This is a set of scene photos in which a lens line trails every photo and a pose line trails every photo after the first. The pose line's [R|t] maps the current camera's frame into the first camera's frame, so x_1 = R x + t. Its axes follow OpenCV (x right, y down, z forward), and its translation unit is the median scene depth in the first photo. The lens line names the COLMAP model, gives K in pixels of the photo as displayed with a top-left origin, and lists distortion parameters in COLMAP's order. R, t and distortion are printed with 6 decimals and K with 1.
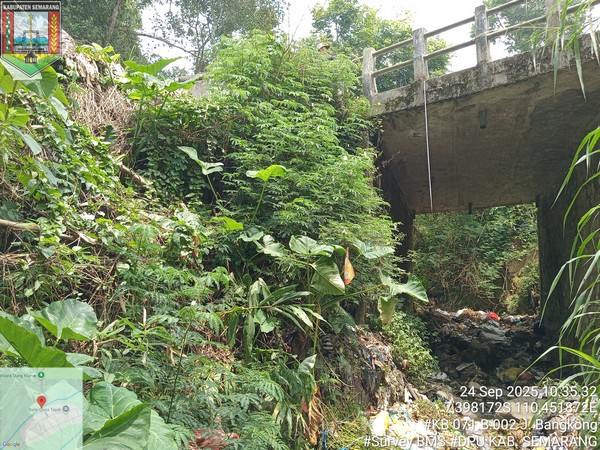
lens RADIAL K [[458.7, 0, 300.0], [0, 458.7, 225.0], [0, 0, 1]] dist [0.050754, -0.109431]
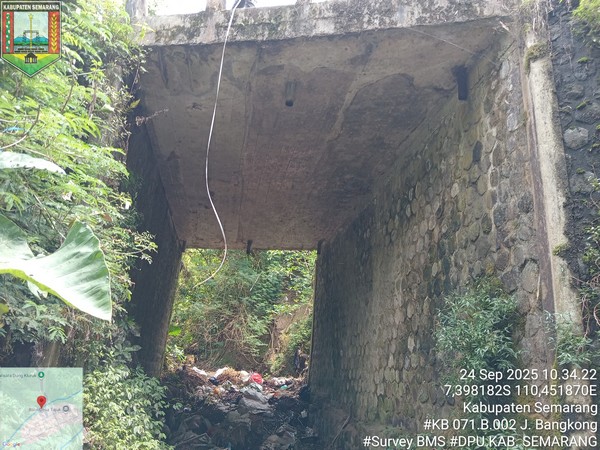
lens RADIAL K [[458.7, 0, 300.0], [0, 458.7, 225.0], [0, 0, 1]] dist [0.050754, -0.109431]
pose [[0.879815, 0.172273, 0.442999, 0.075458], [-0.118300, 0.982045, -0.146947, 0.042625], [-0.460359, 0.076879, 0.884397, 0.221560]]
